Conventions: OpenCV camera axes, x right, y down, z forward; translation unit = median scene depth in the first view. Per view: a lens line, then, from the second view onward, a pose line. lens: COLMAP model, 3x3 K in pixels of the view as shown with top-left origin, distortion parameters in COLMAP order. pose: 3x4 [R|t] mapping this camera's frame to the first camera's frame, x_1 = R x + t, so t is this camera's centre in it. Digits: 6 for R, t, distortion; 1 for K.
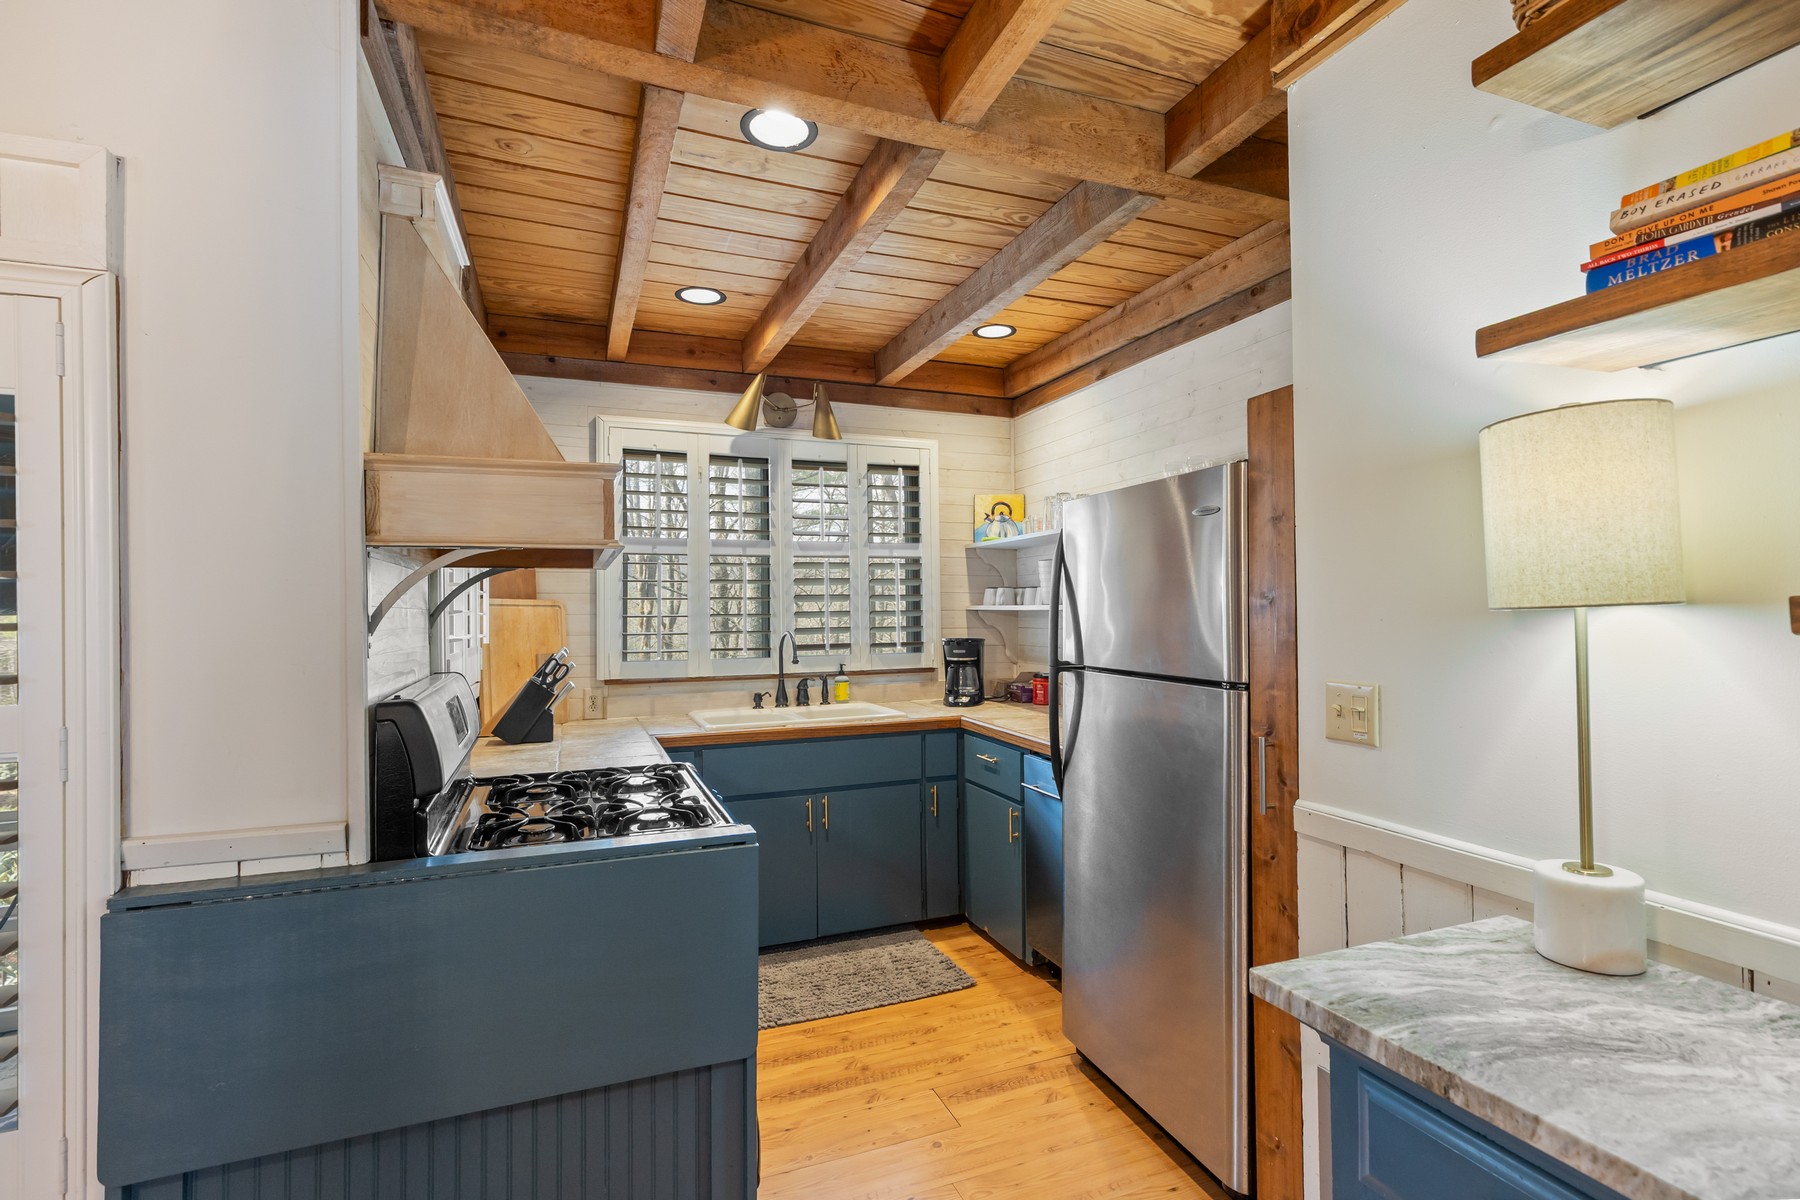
lens RADIAL K [[815.6, 0, 883.6], [0, 815.6, 599.6], [0, 0, 1]] dist [0.005133, -0.000881]
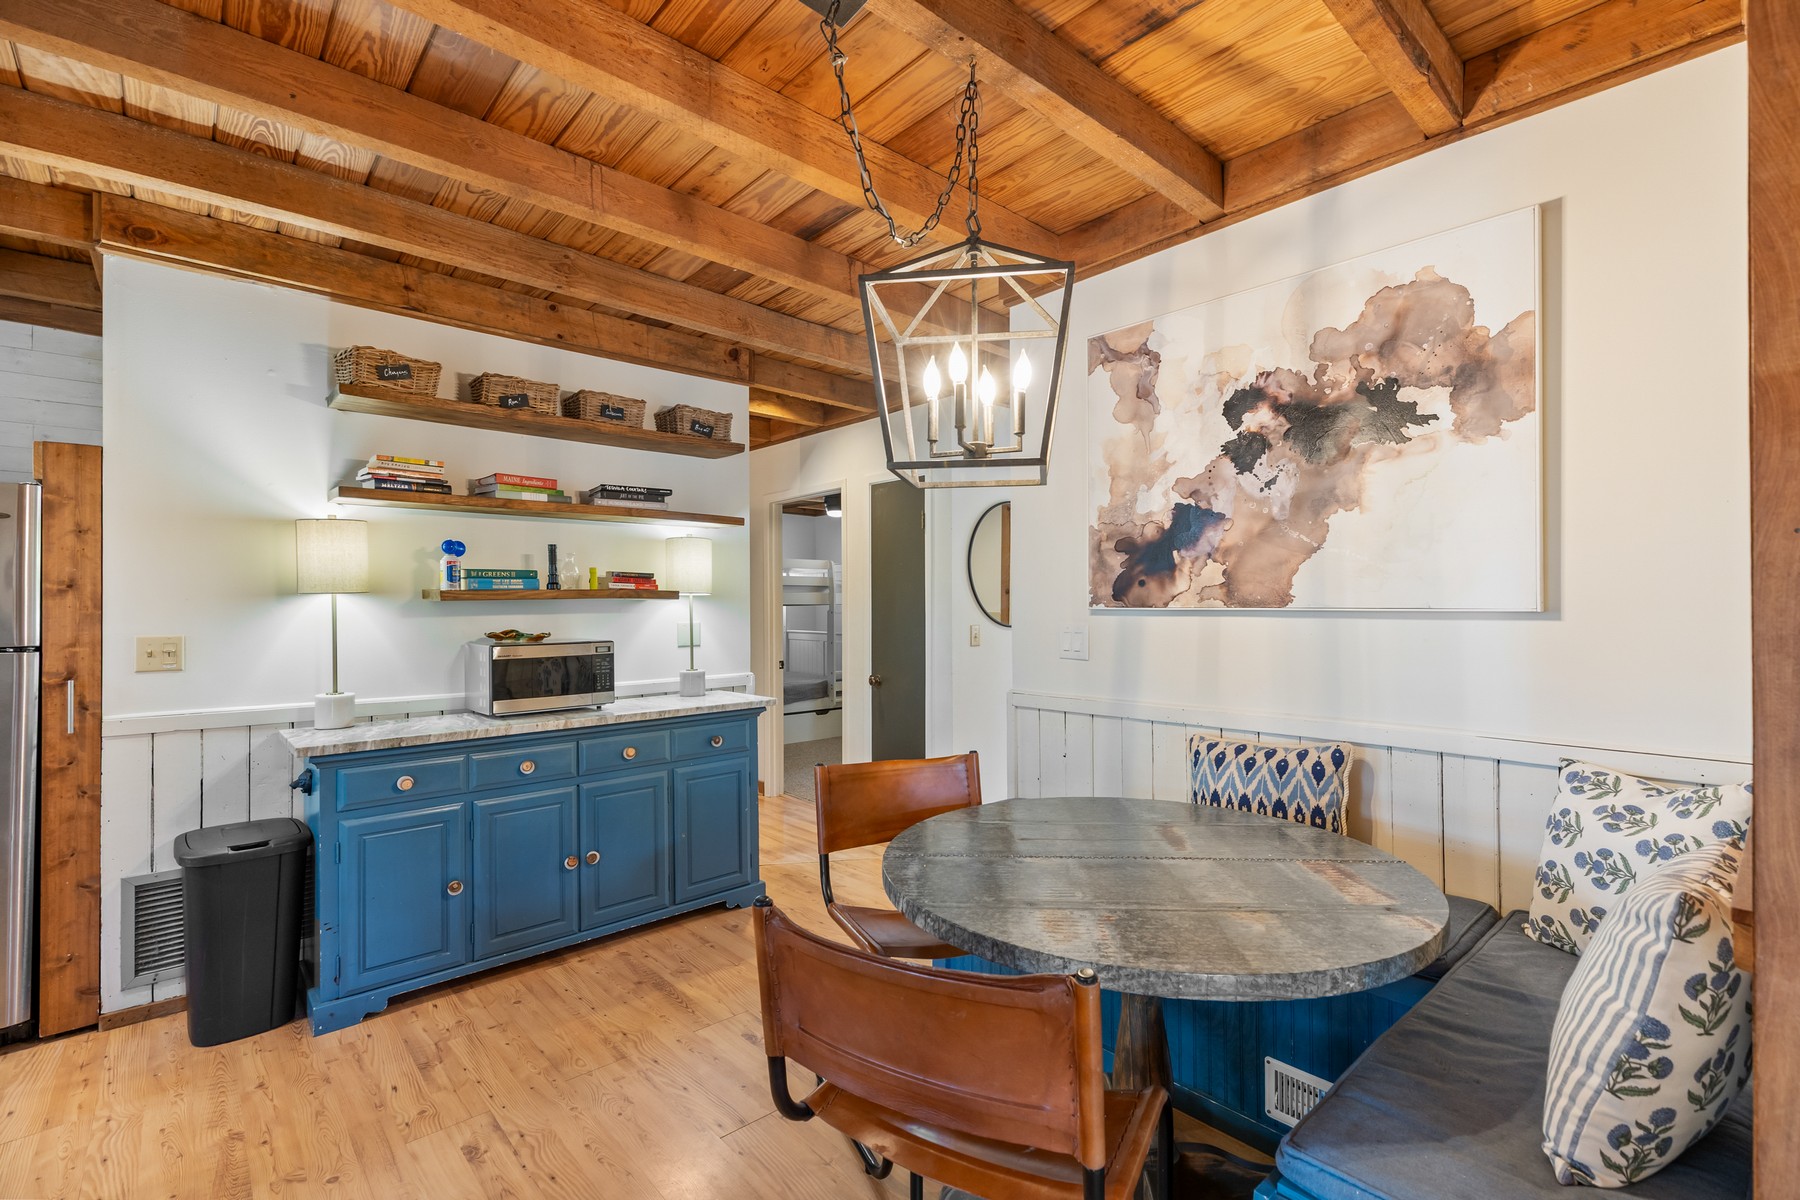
lens RADIAL K [[815.6, 0, 902.7], [0, 815.6, 601.9], [0, 0, 1]] dist [0.005133, -0.000881]
pose [[-0.334623, 0.018216, 0.942176, -2.338727], [-0.004775, 0.999768, -0.021025, 0.086425], [-0.942340, -0.011534, -0.334458, 0.154648]]
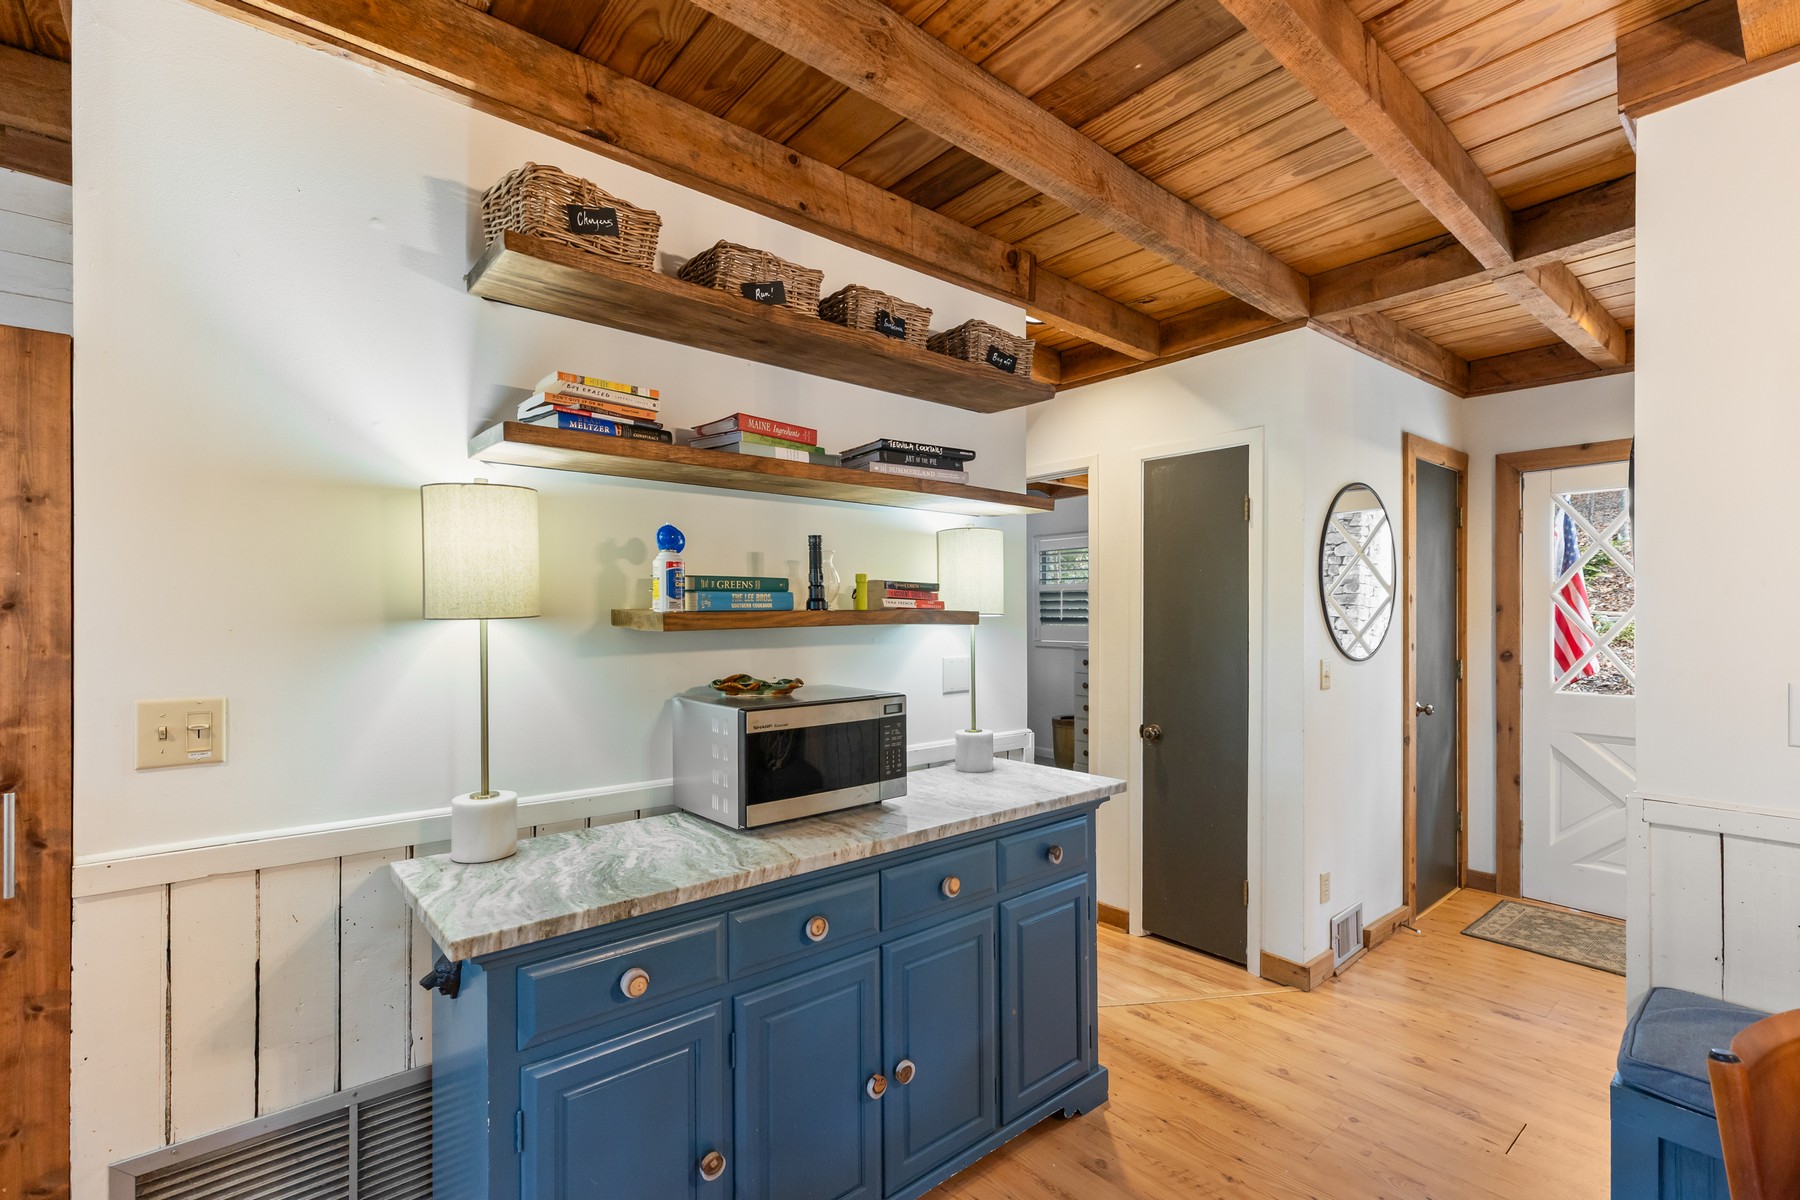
lens RADIAL K [[815.6, 0, 890.7], [0, 815.6, 616.4], [0, 0, 1]] dist [0.005133, -0.000881]
pose [[-0.304483, 0.009418, 0.952471, -0.802247], [-0.010503, 0.999857, -0.013244, 0.017795], [-0.952460, -0.014036, -0.304341, 0.780181]]
